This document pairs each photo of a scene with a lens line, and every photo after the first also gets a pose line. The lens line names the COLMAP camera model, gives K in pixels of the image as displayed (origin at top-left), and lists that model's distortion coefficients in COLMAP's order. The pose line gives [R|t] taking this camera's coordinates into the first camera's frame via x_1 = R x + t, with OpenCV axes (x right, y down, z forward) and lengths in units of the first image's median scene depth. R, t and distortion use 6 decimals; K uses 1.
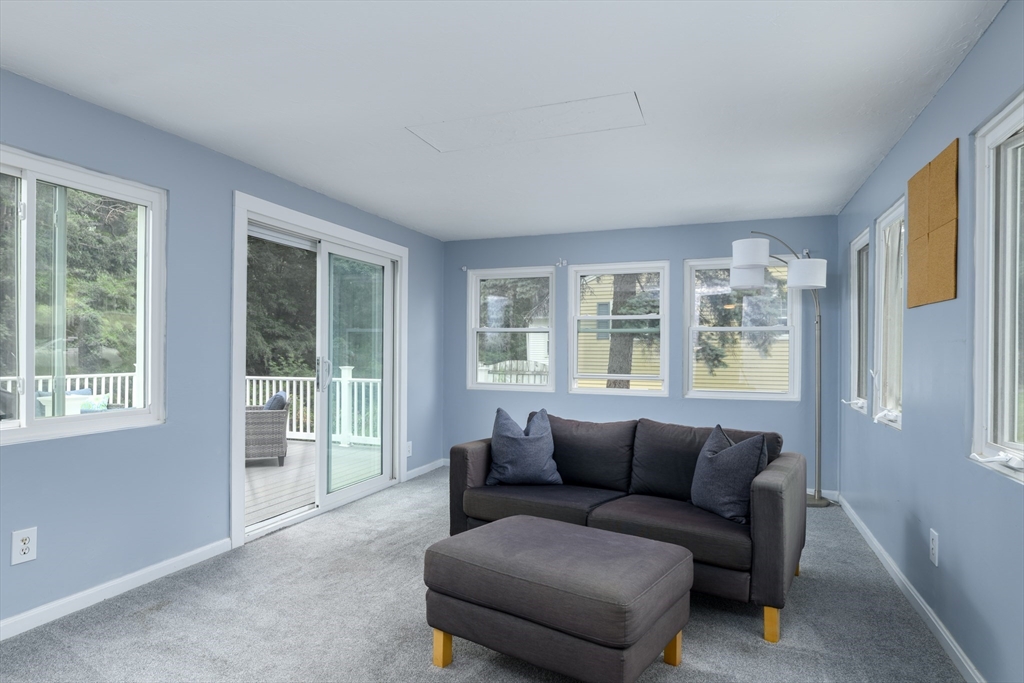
lens RADIAL K [[583.8, 0, 511.0], [0, 583.8, 347.8], [0, 0, 1]] dist [-0.003777, -0.000864]
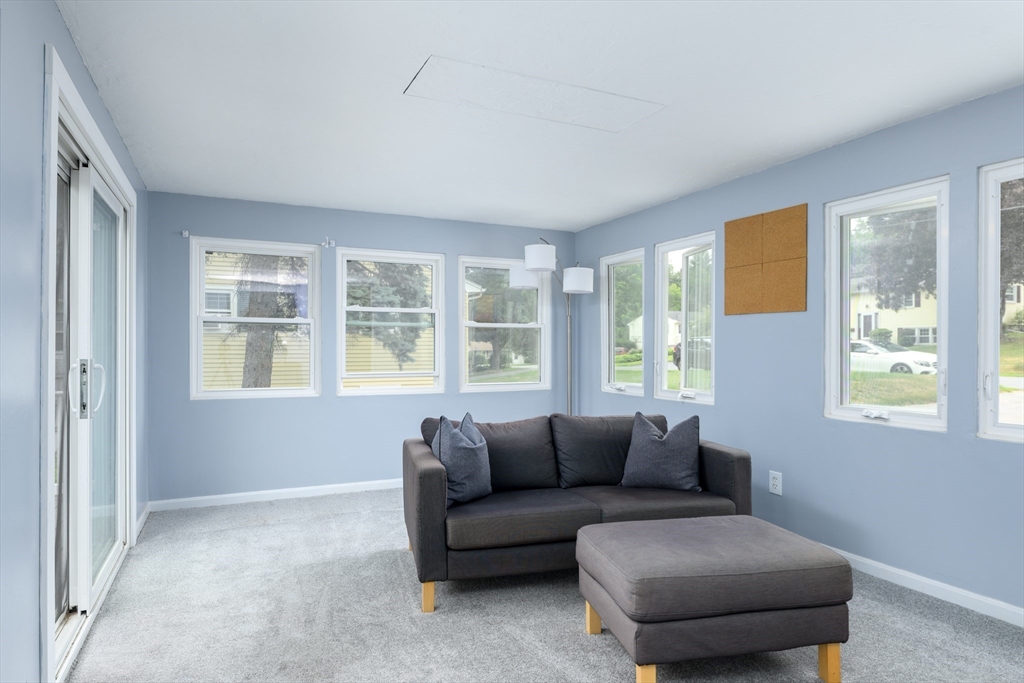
lens RADIAL K [[600.1, 0, 512.0], [0, 600.1, 341.5], [0, 0, 1]] dist [-0.001895, -0.000793]
pose [[0.688601, 0.001387, 0.725139, -0.580578], [-0.001584, 0.999999, -0.000409, -0.003746], [-0.725139, -0.000867, 0.688602, 0.330692]]
